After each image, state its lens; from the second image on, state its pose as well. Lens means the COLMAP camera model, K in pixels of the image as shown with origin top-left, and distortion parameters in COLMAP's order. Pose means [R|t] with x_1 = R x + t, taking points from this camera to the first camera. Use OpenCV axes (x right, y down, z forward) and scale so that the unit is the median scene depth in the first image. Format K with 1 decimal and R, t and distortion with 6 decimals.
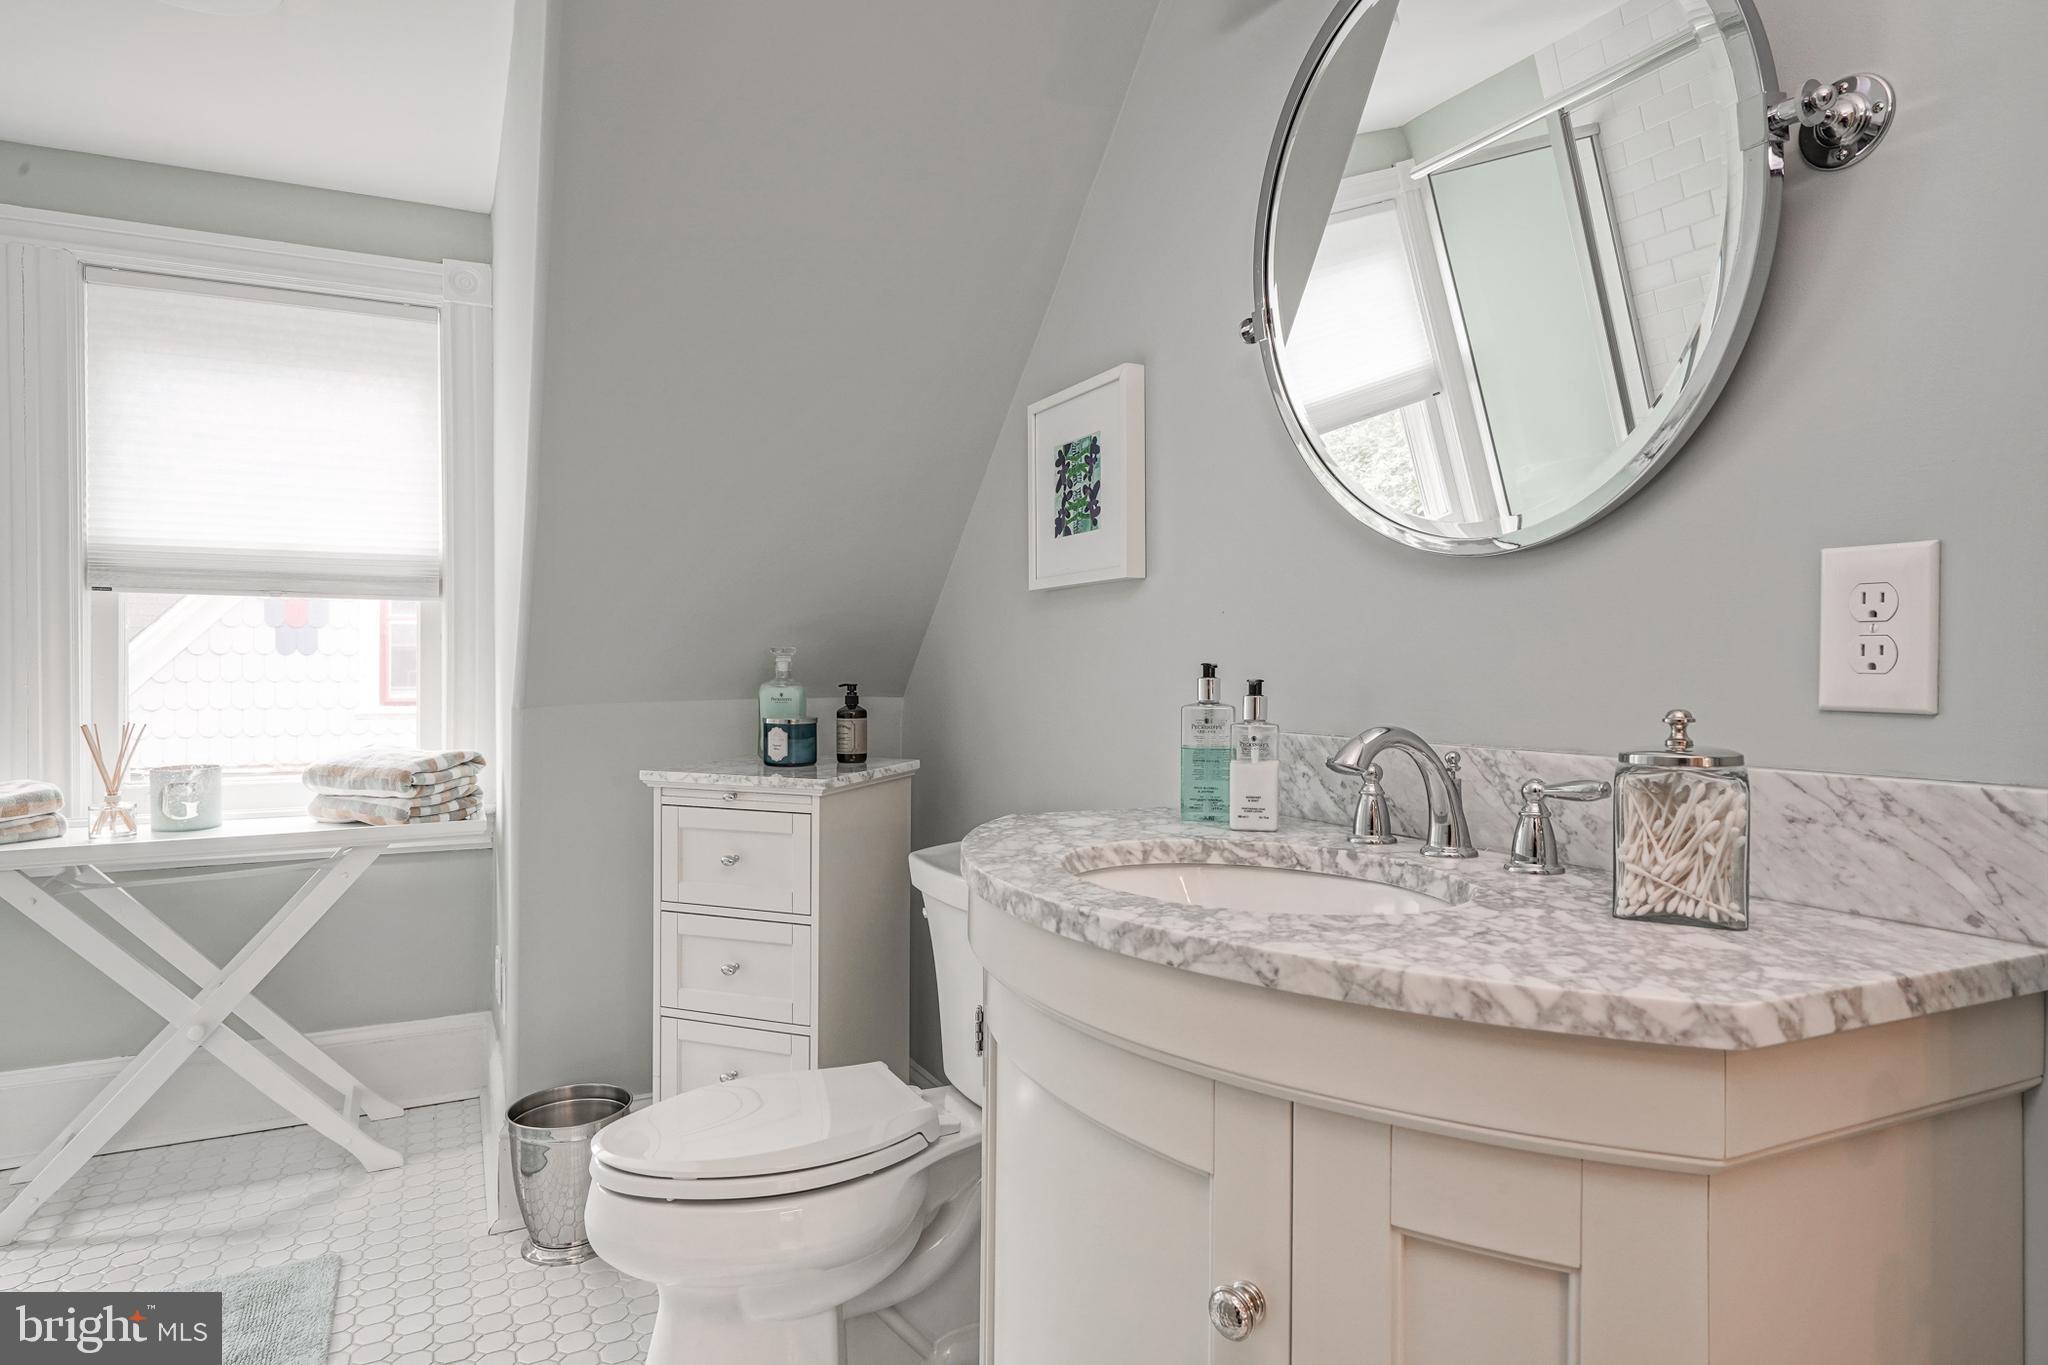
lens RADIAL K [[1223.2, 0, 1024.0], [0, 1223.2, 682.5], [0, 0, 1]] dist [-0.001371, -0.001753]
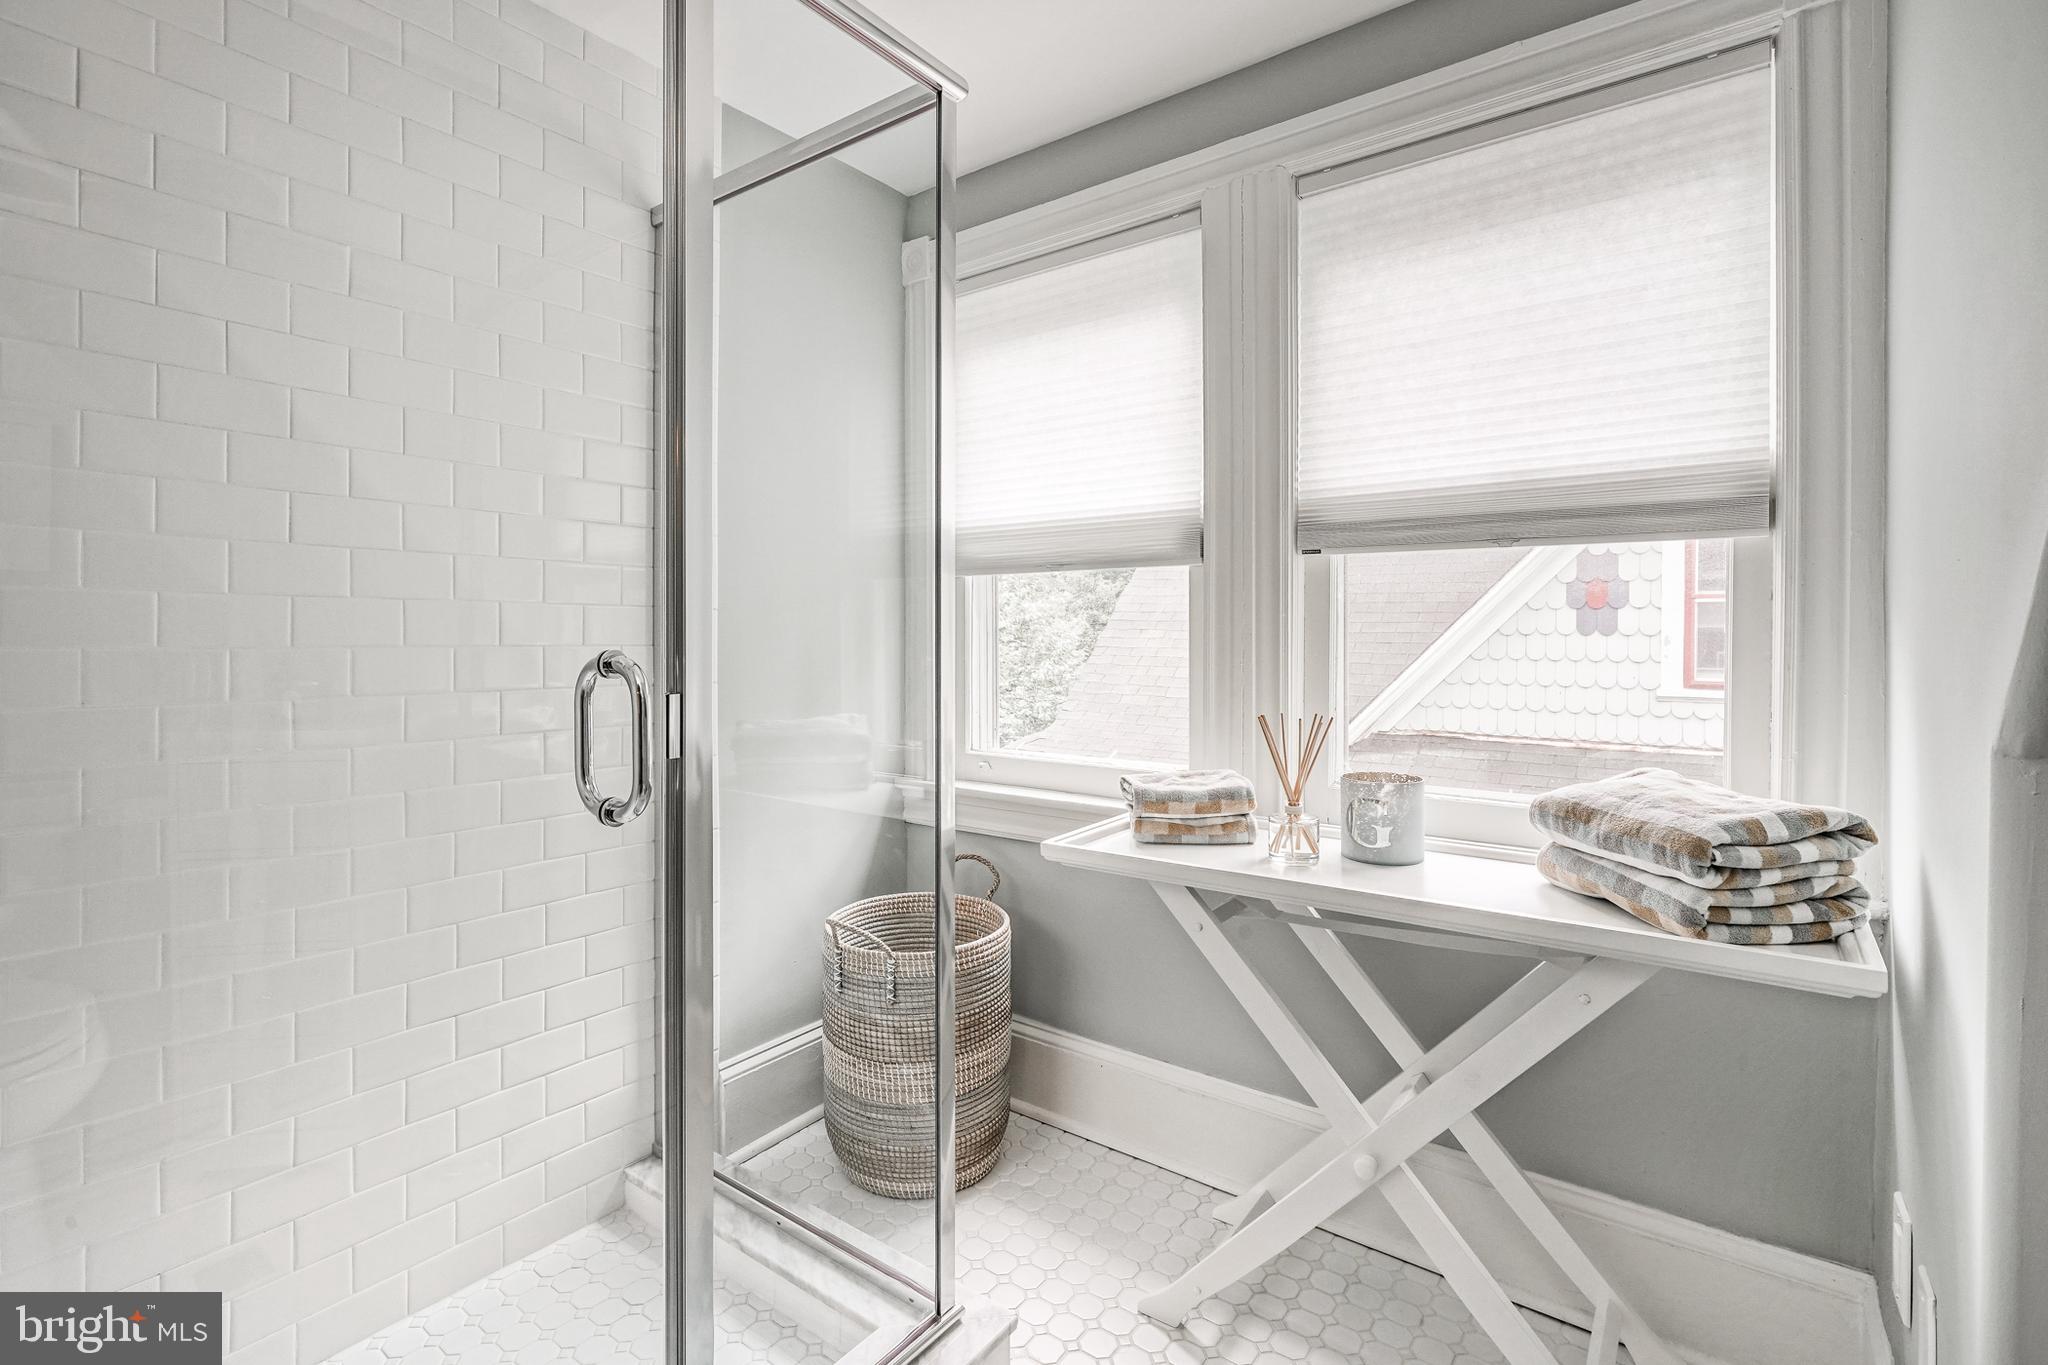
lens RADIAL K [[946.9, 0, 1022.2], [0, 946.9, 638.1], [0, 0, 1]] dist [0.001329, 0.000661]
pose [[0.453652, -0.001499, -0.891178, -0.261733], [-0.019229, 0.999749, -0.011470, -0.005262], [0.890971, 0.022340, 0.453510, 0.528155]]
